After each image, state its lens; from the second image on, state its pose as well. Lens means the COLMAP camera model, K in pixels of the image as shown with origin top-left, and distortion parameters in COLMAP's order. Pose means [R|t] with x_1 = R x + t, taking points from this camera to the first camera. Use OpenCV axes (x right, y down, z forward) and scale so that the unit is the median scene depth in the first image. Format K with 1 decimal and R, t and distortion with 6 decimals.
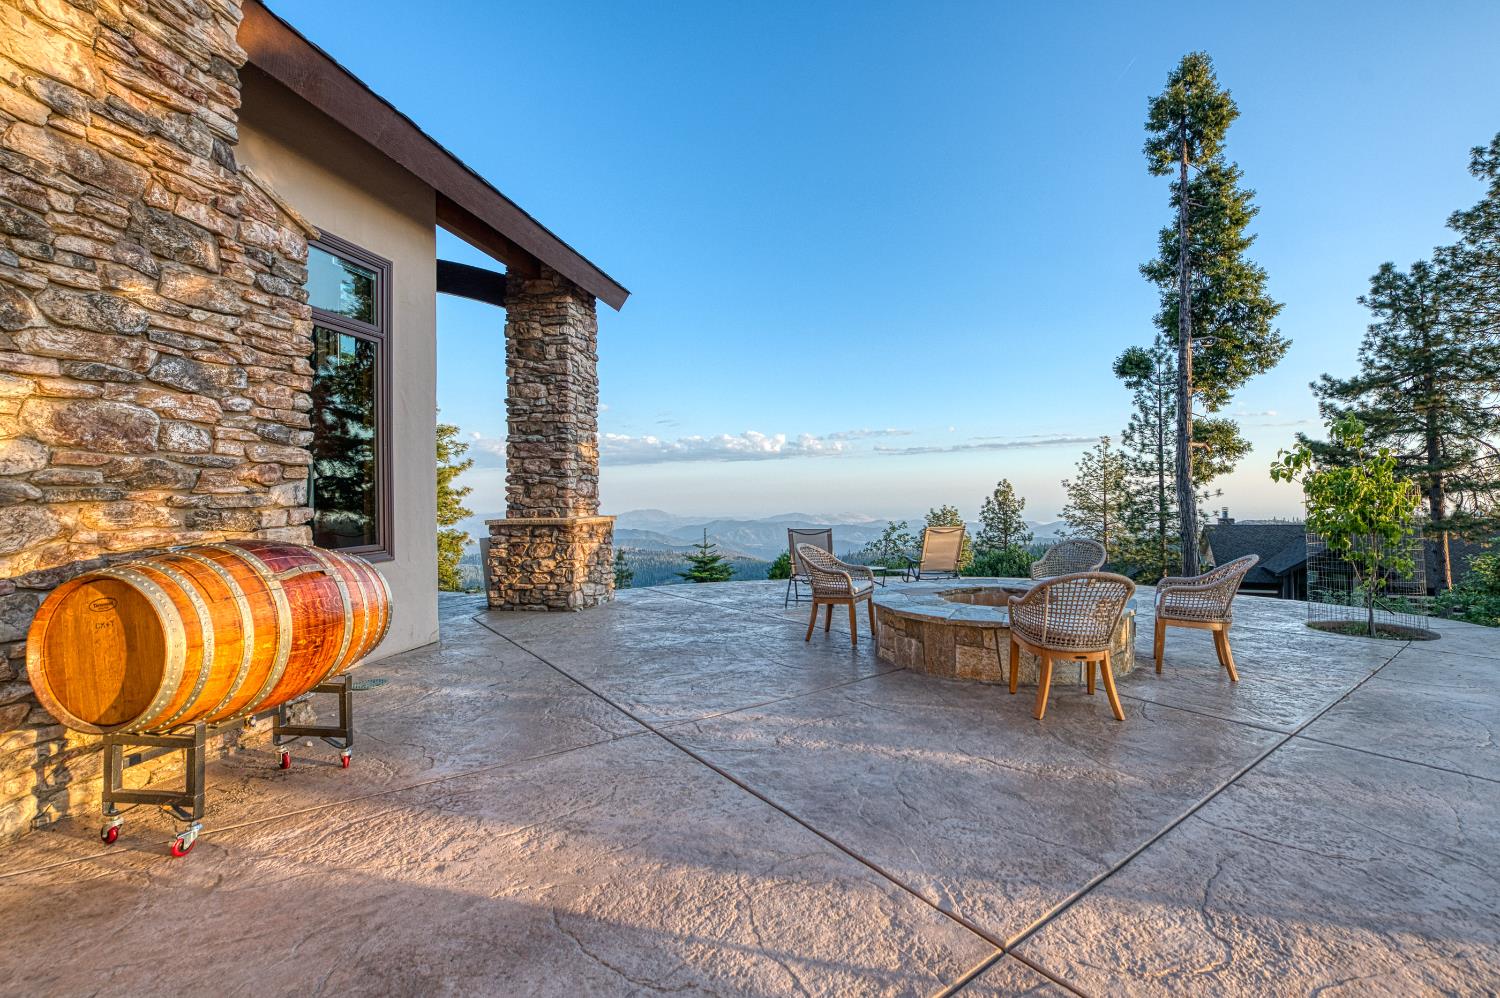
lens RADIAL K [[664.6, 0, 782.5], [0, 664.6, 472.5], [0, 0, 1]] dist [0.001605, 0.000022]
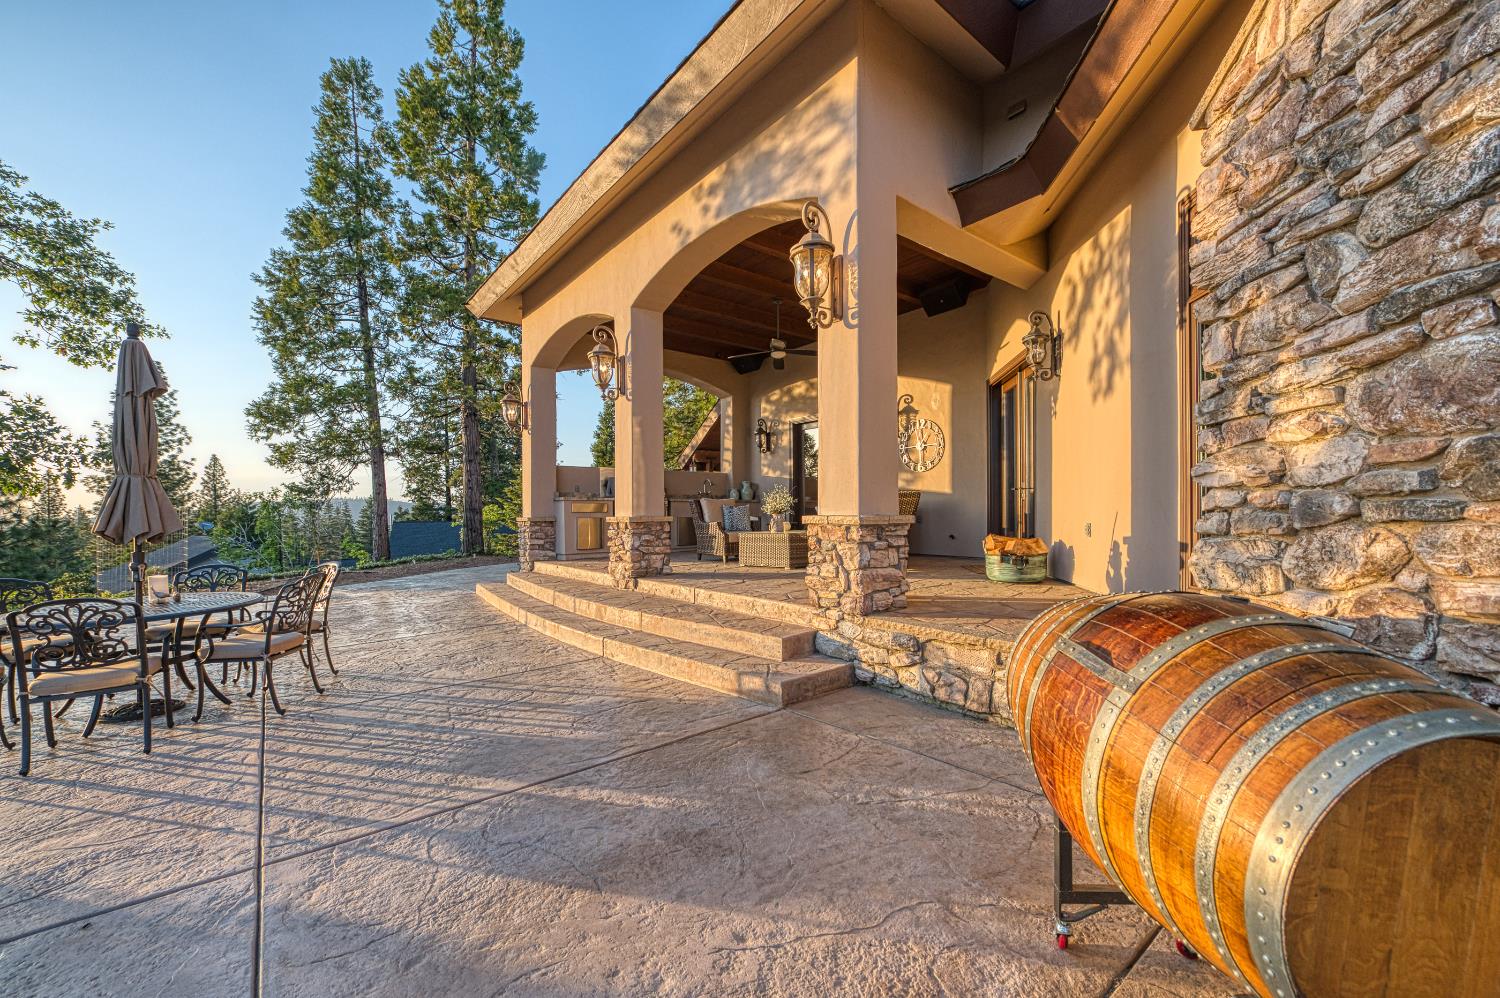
lens RADIAL K [[626.5, 0, 748.7], [0, 626.5, 532.8], [0, 0, 1]] dist [-0.018287, -0.000215]
pose [[-0.999629, 0.018966, -0.019542, -0.120493], [0.018940, 0.999820, 0.001485, 0.011303], [0.019566, 0.001114, -0.999808, 0.424436]]
